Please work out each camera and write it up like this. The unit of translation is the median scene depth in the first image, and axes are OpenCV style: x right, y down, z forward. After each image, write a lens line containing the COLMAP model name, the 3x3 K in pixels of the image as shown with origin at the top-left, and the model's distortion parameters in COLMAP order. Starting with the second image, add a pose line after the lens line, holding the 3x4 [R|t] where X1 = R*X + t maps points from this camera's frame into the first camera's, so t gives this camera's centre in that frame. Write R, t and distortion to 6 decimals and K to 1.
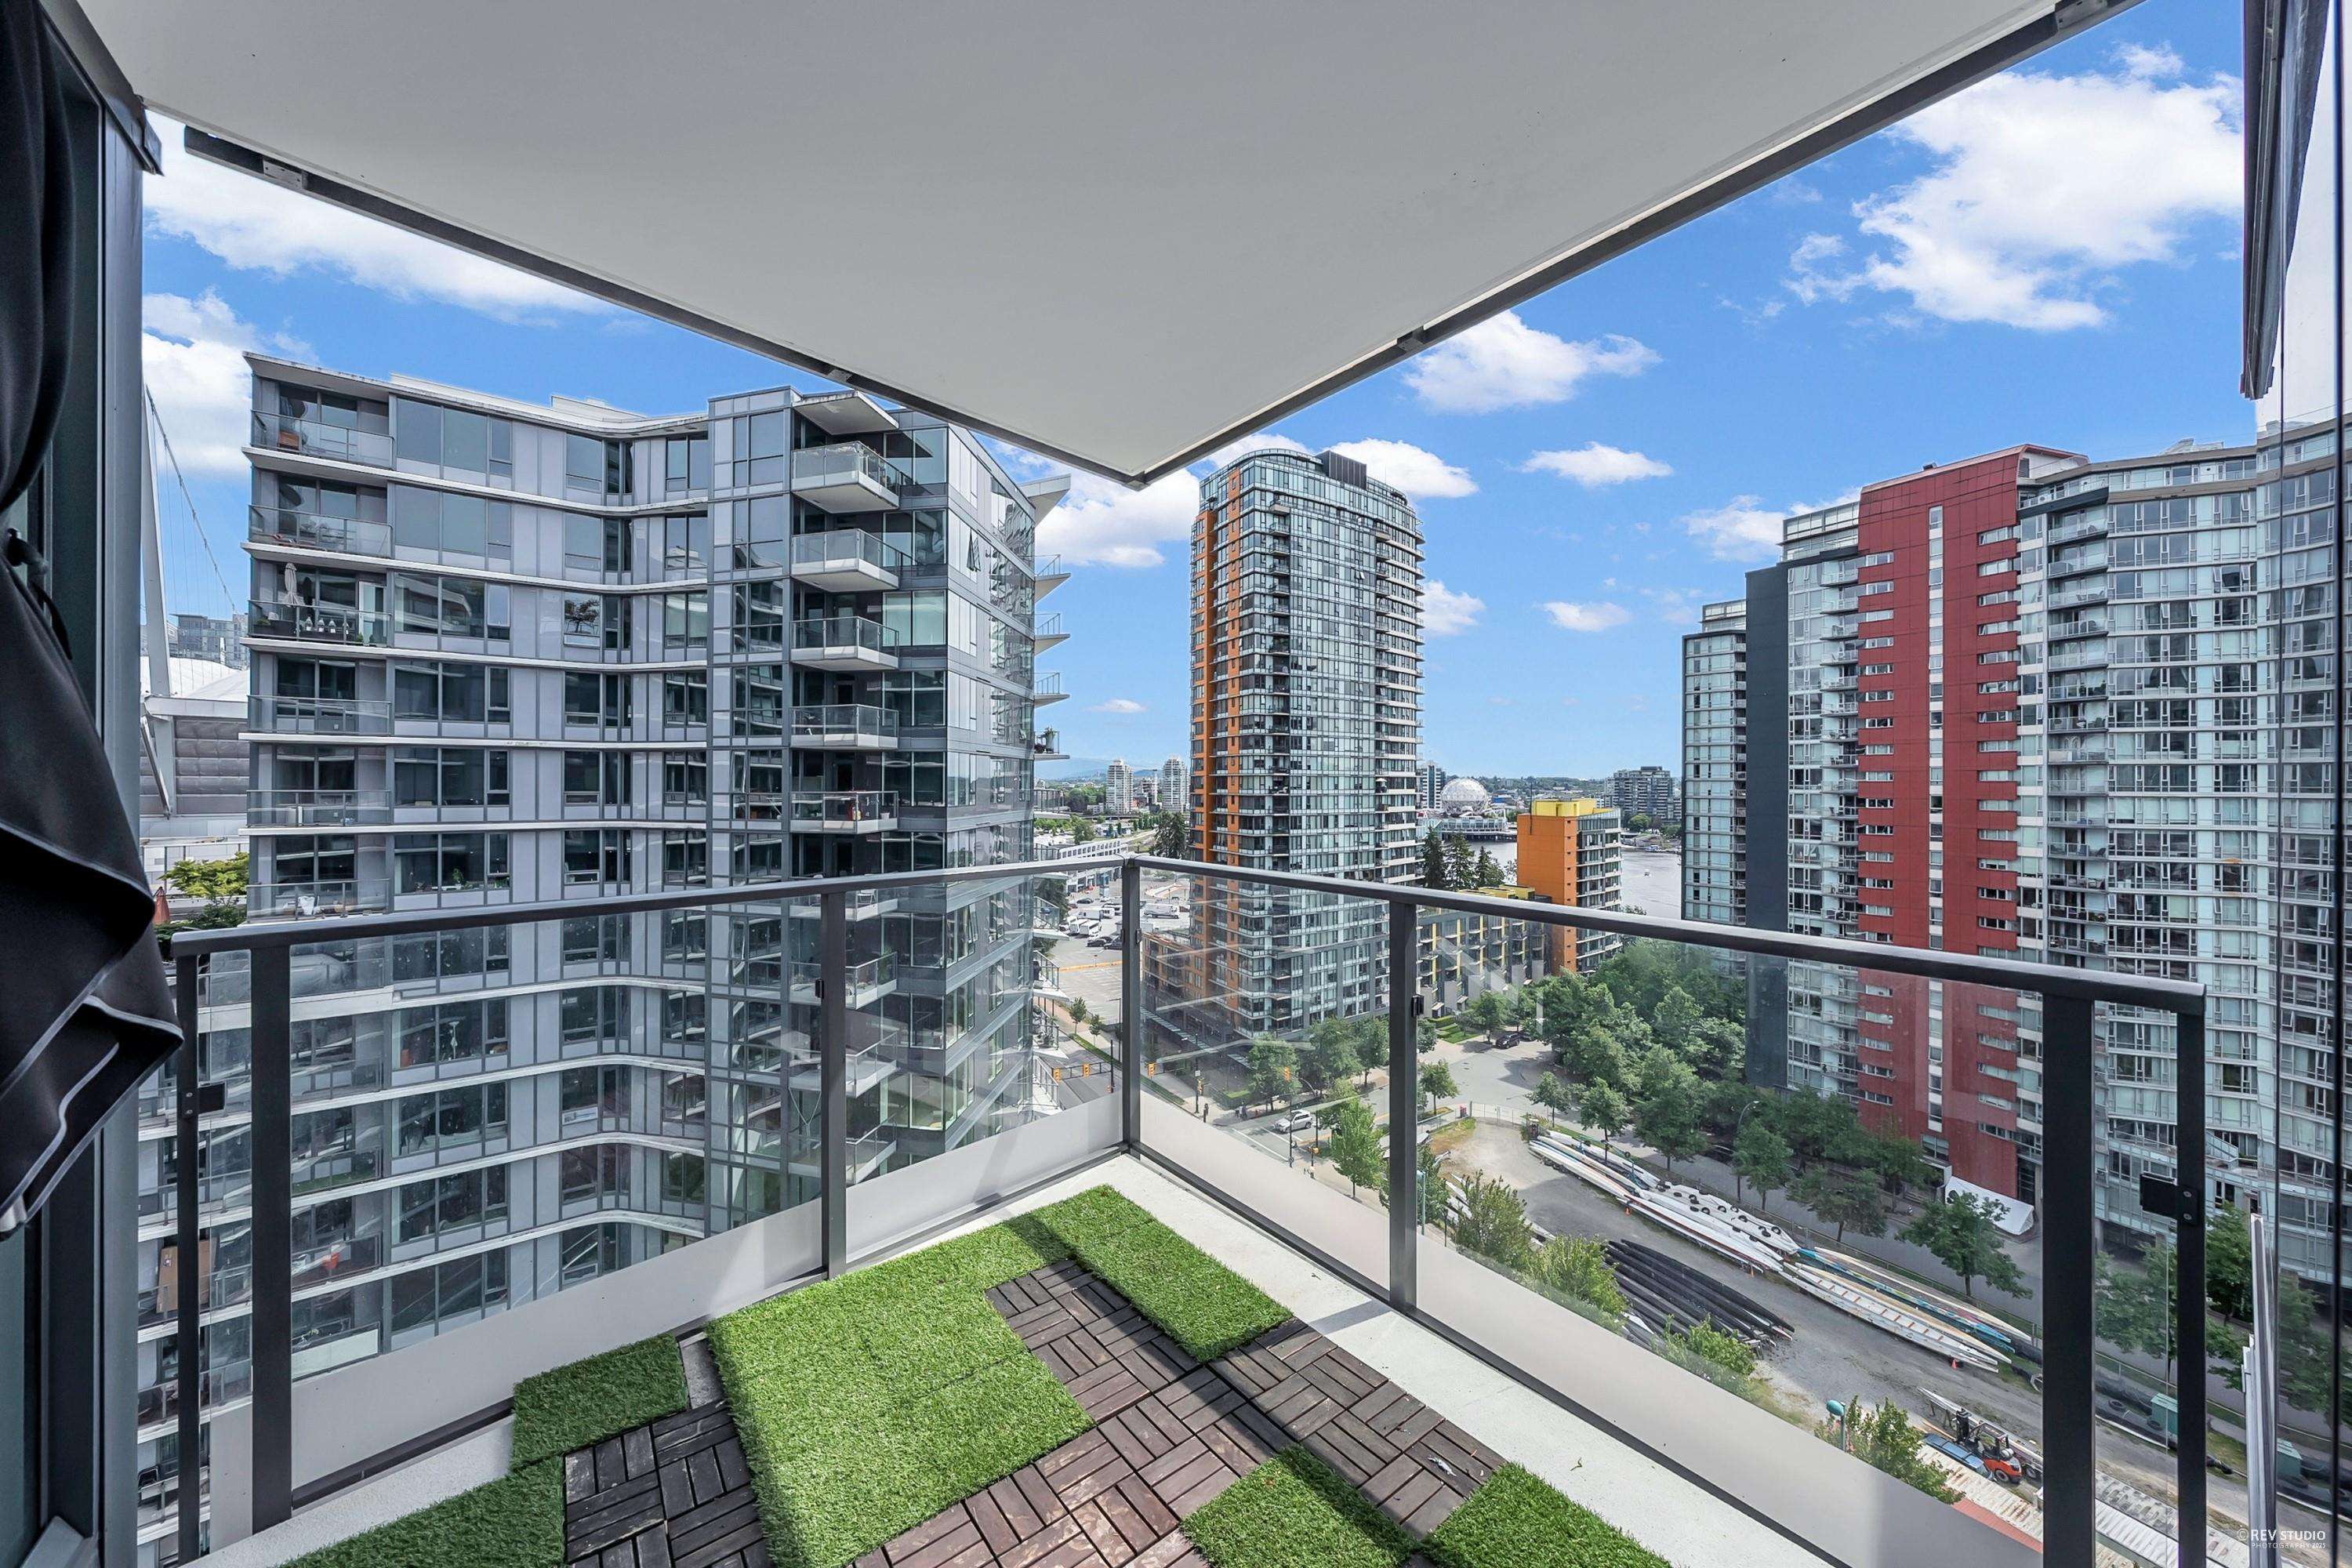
lens RADIAL K [[819.4, 0, 1176.9], [0, 819.4, 781.9], [0, 0, 1]] dist [-0.002336, -0.000043]
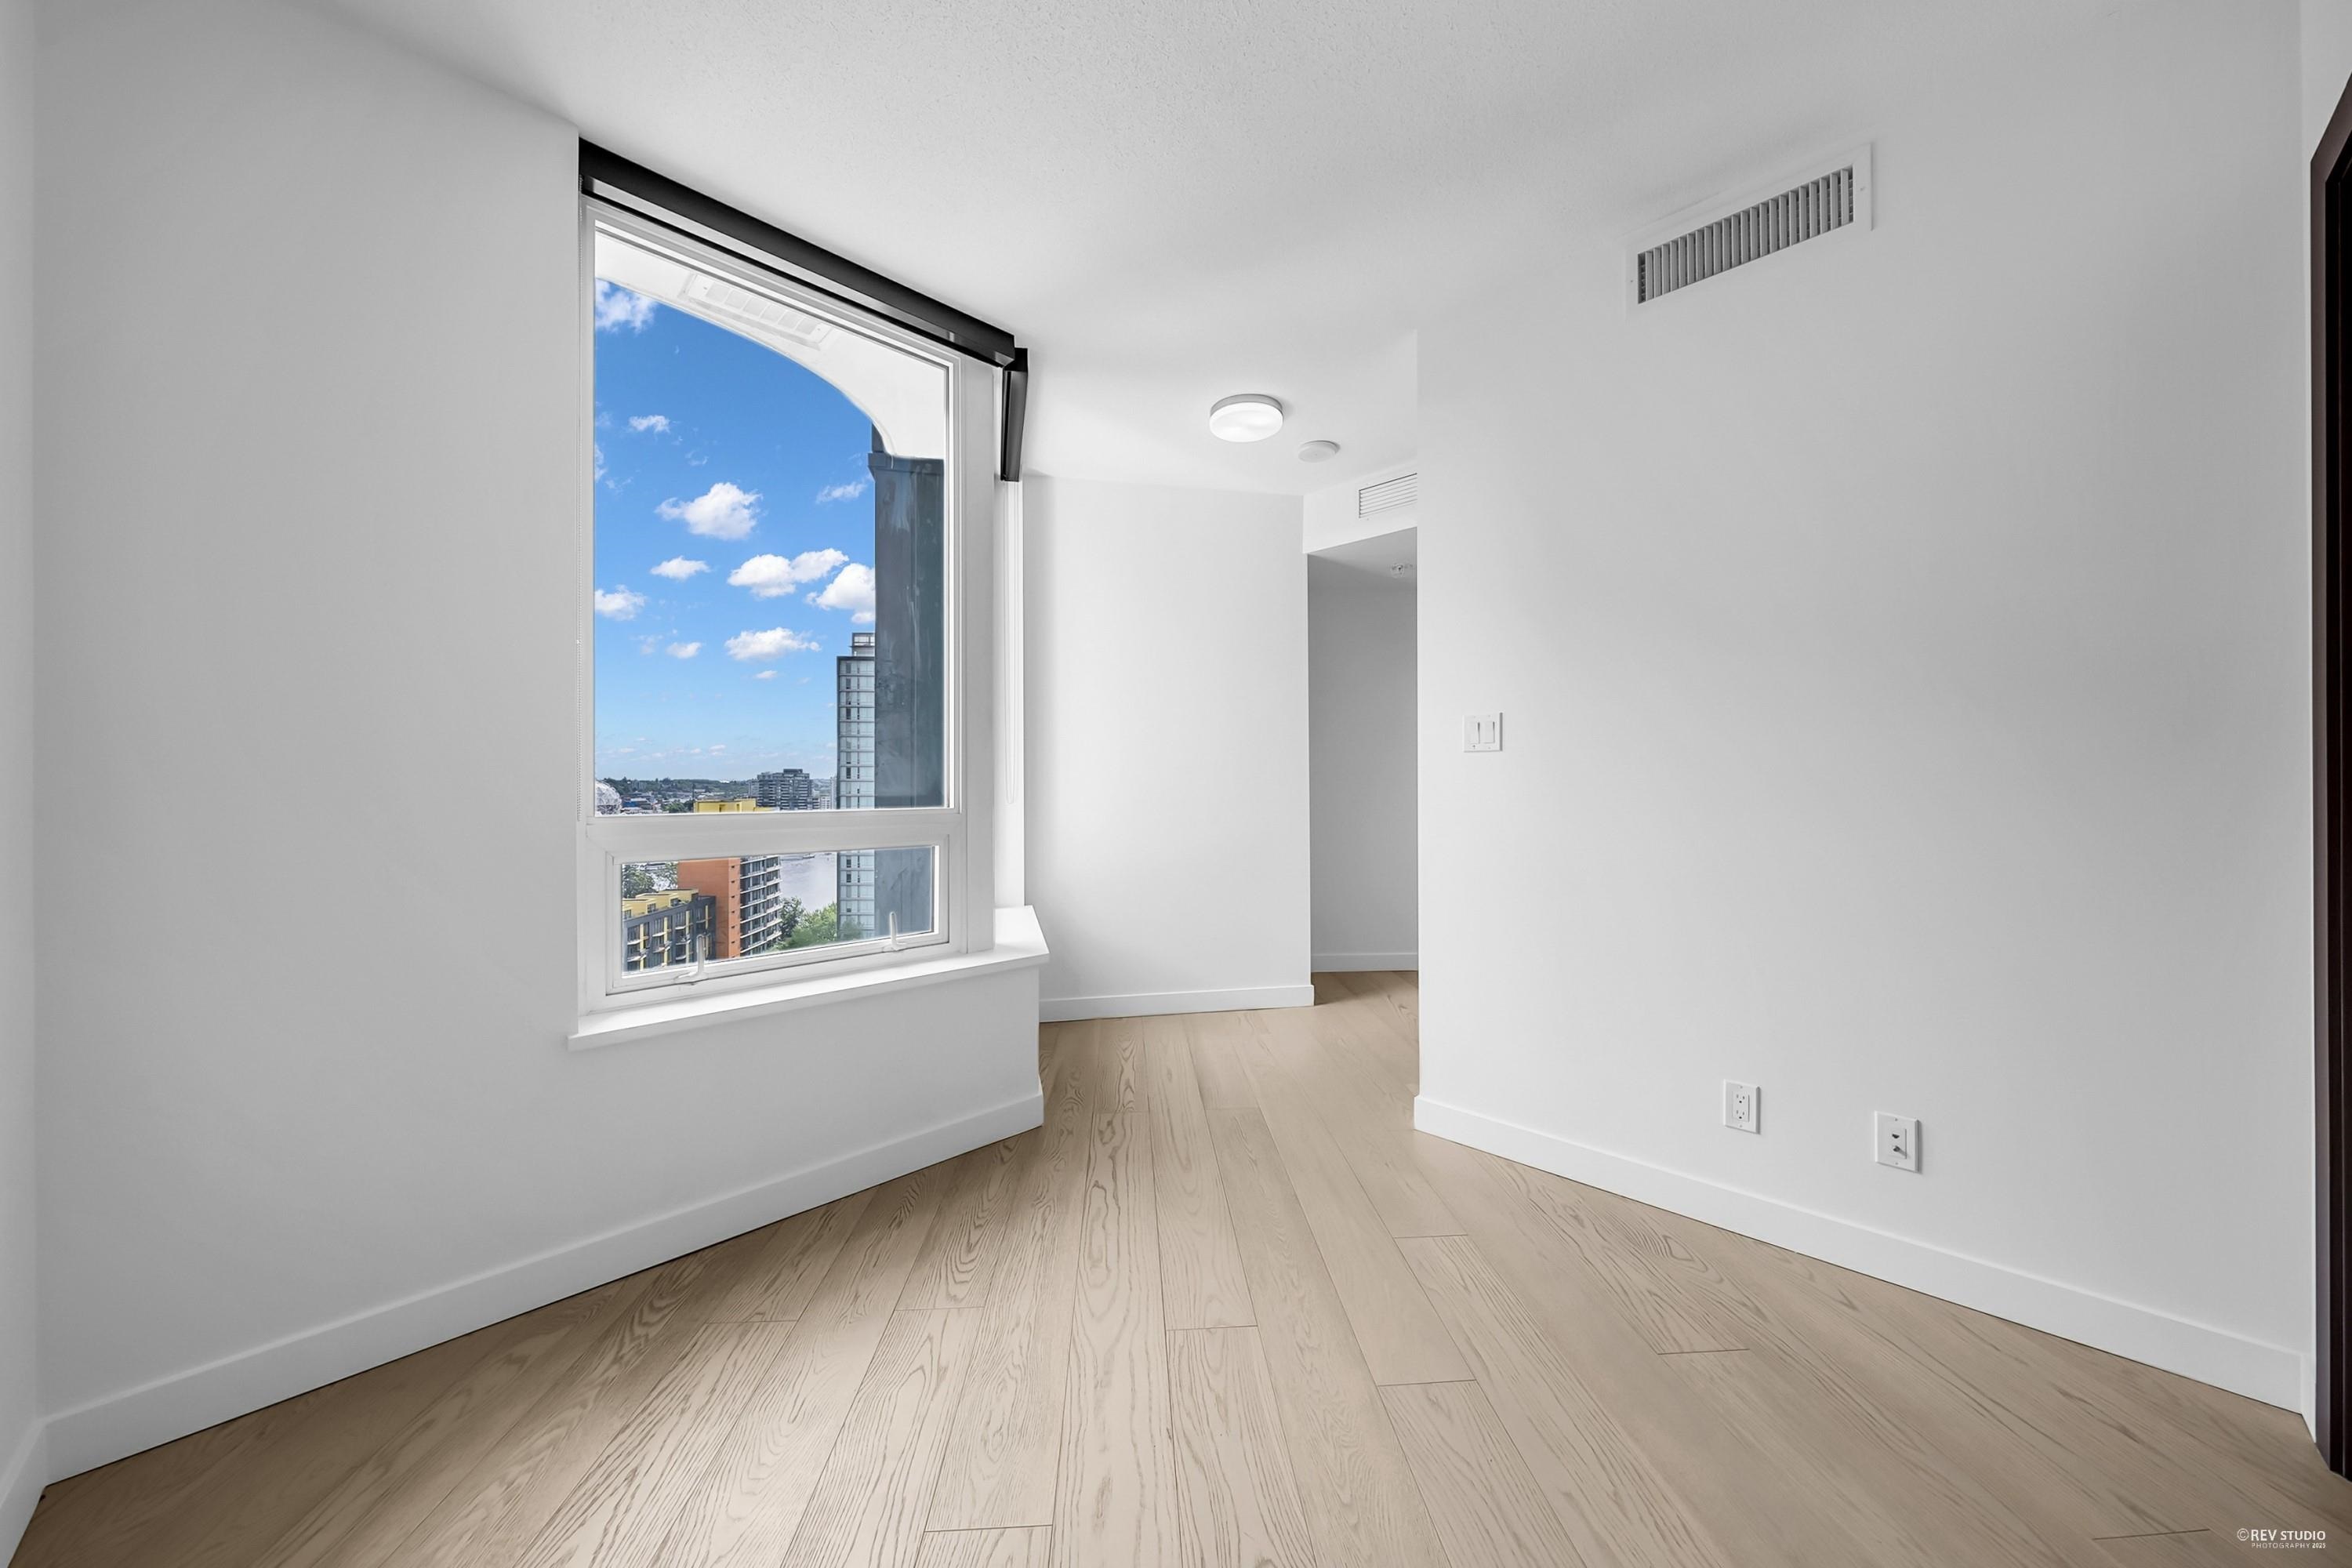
lens RADIAL K [[803.0, 0, 1174.5], [0, 803.0, 784.4], [0, 0, 1]] dist [-0.000339, -0.000004]
pose [[0.563530, -0.003497, 0.826088, -0.094014], [0.002848, 0.999993, 0.002290, 0.003278], [-0.826091, 0.001062, 0.563536, -0.062297]]
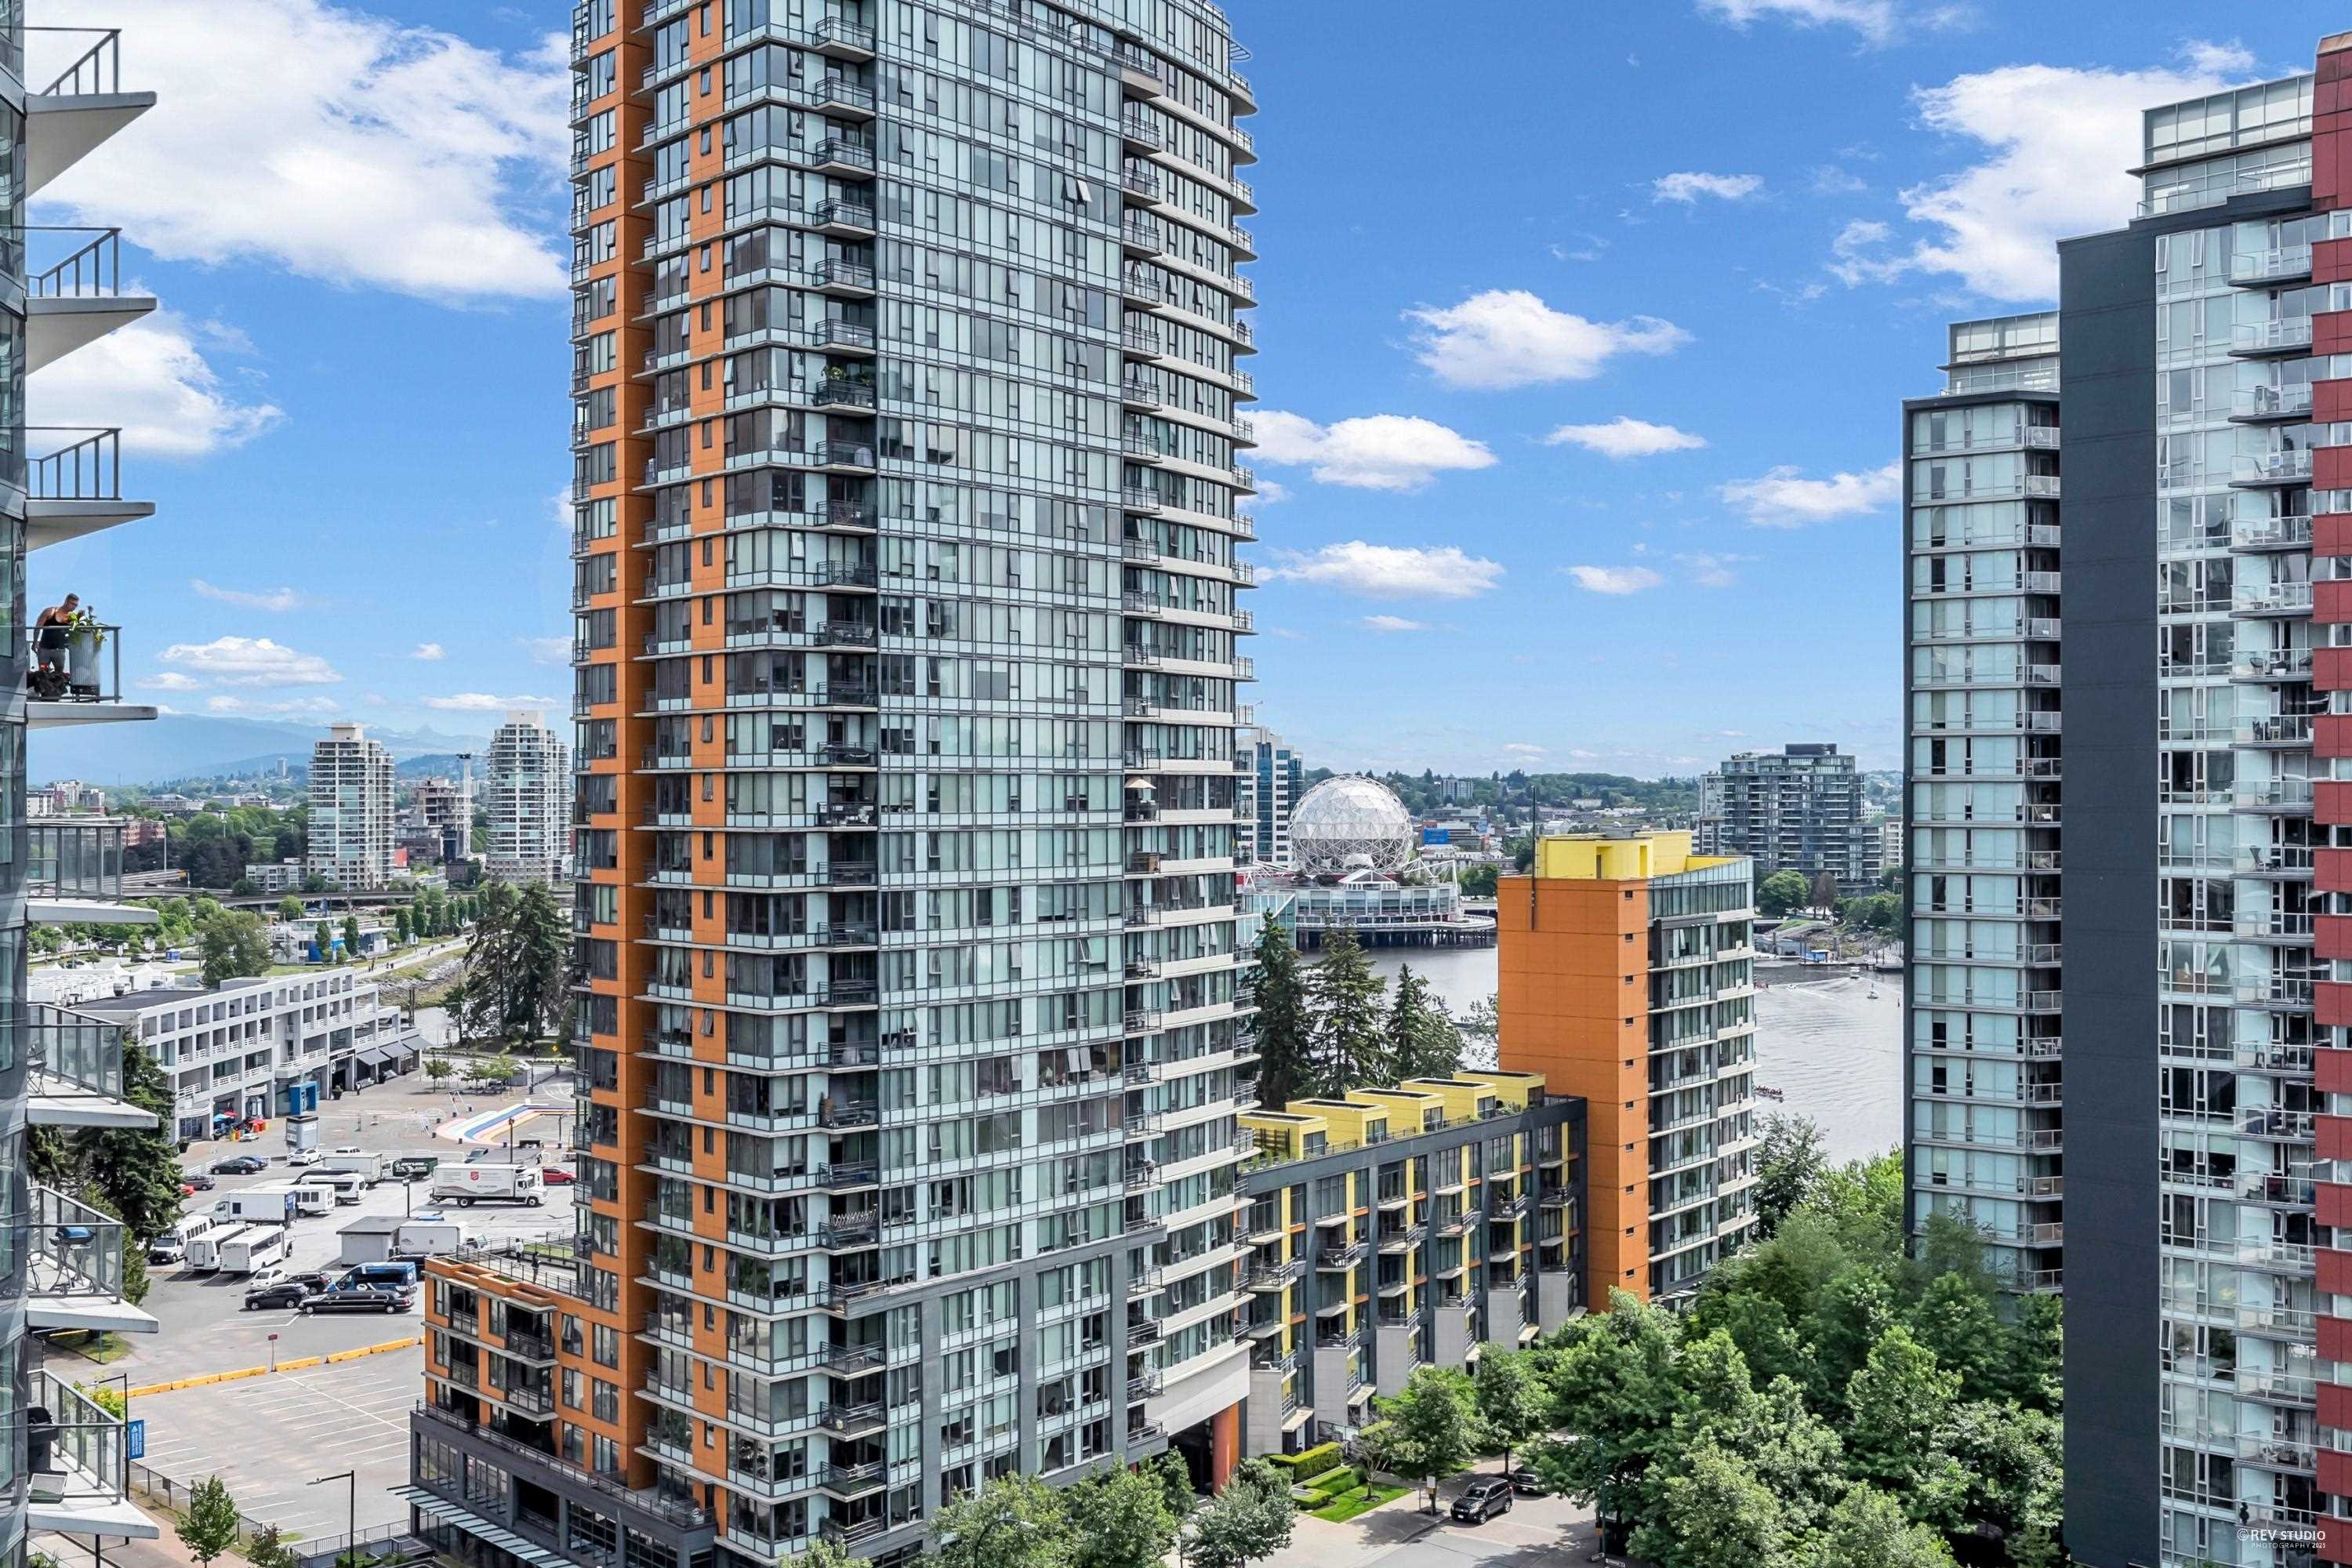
lens RADIAL K [[2370.3, 0, 1168.0], [0, 2370.3, 794.0], [0, 0, 1]] dist [0.000542, 0.011426]
pose [[0.965936, -0.005658, 0.258720, 0.000377], [0.005177, 0.999983, 0.002541, -0.000722], [-0.258730, -0.001115, 0.965949, 0.040391]]
